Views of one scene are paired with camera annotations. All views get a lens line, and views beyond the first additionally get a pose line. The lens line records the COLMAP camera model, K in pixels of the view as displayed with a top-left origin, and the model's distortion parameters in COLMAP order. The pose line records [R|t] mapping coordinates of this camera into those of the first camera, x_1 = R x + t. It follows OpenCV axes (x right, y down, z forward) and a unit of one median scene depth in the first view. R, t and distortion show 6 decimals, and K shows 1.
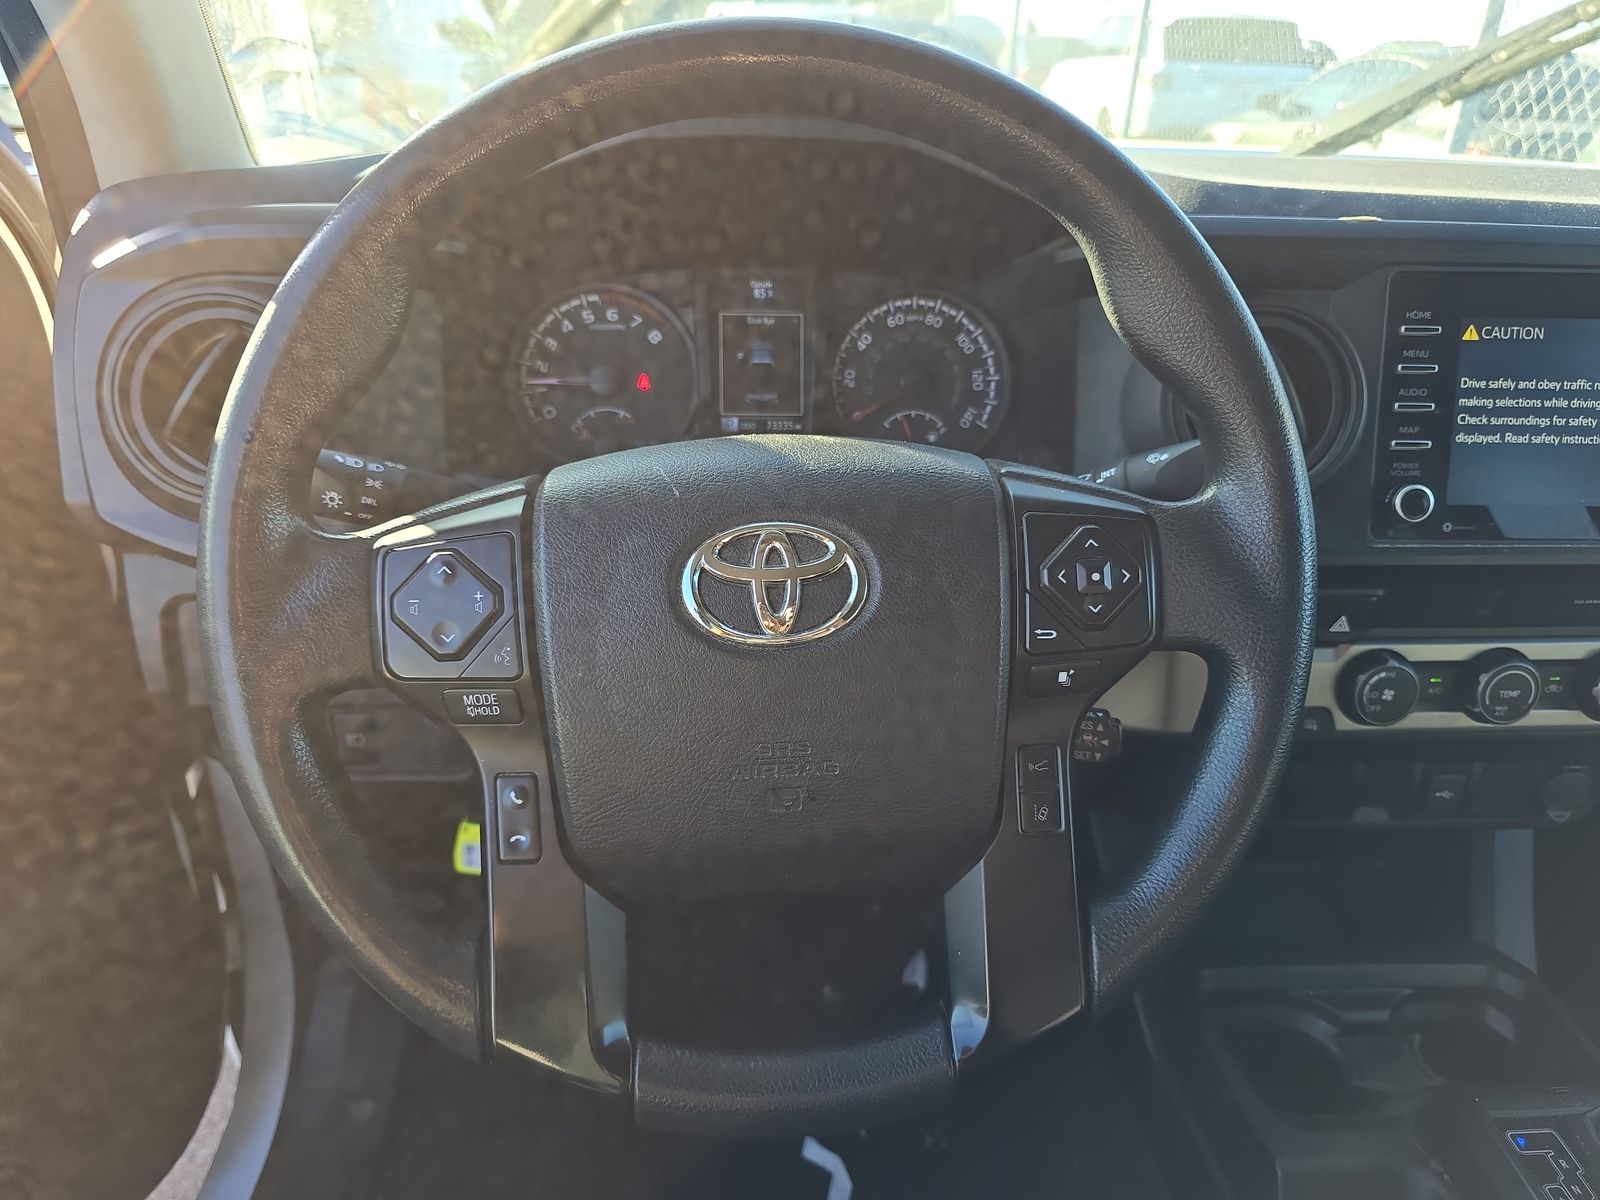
lens RADIAL K [[1167.7, 0, 800.0], [0, 1167.7, 600.0], [0, 0, 1]] dist [0.036913, -0.054153]
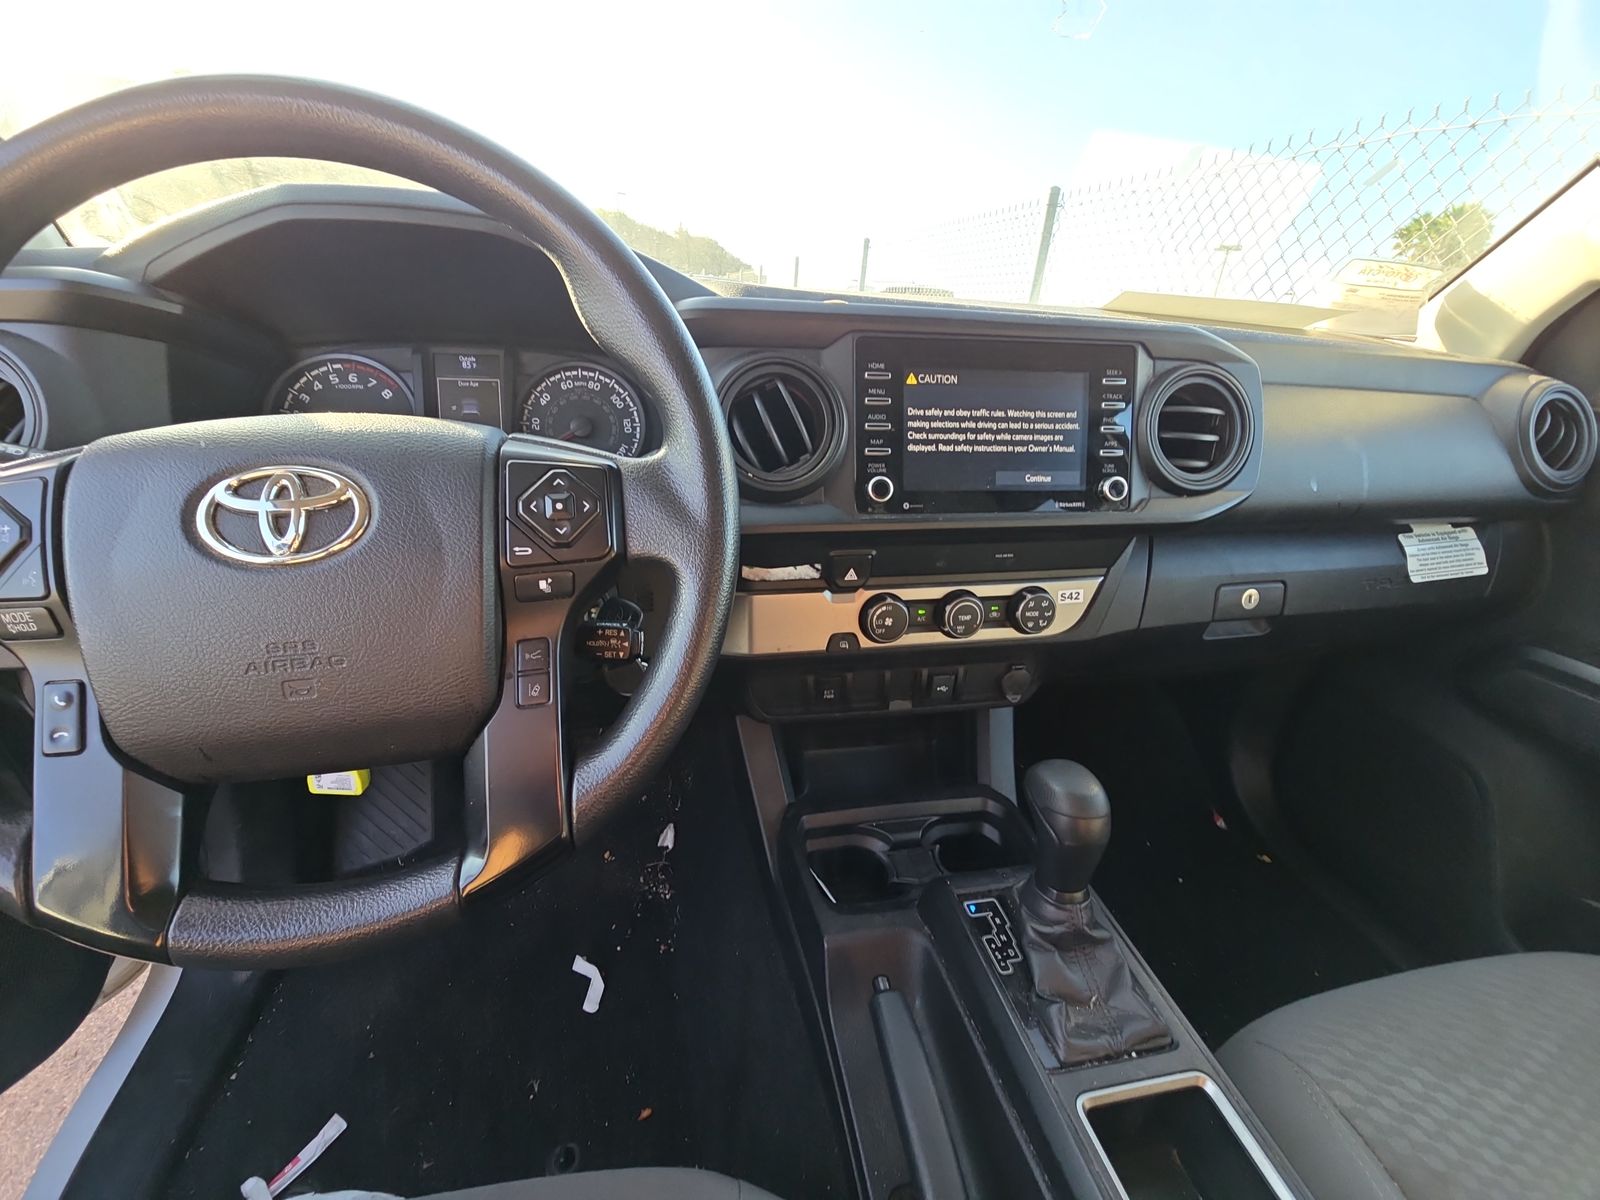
lens RADIAL K [[690.2, 0, 800.0], [0, 690.2, 600.0], [0, 0, 1]] dist [-0.000879, -0.000415]
pose [[0.988307, -0.037629, 0.147762, 0.278629], [0.043120, 0.998487, -0.034134, 0.085991], [-0.146254, 0.040106, 0.988434, 0.136473]]
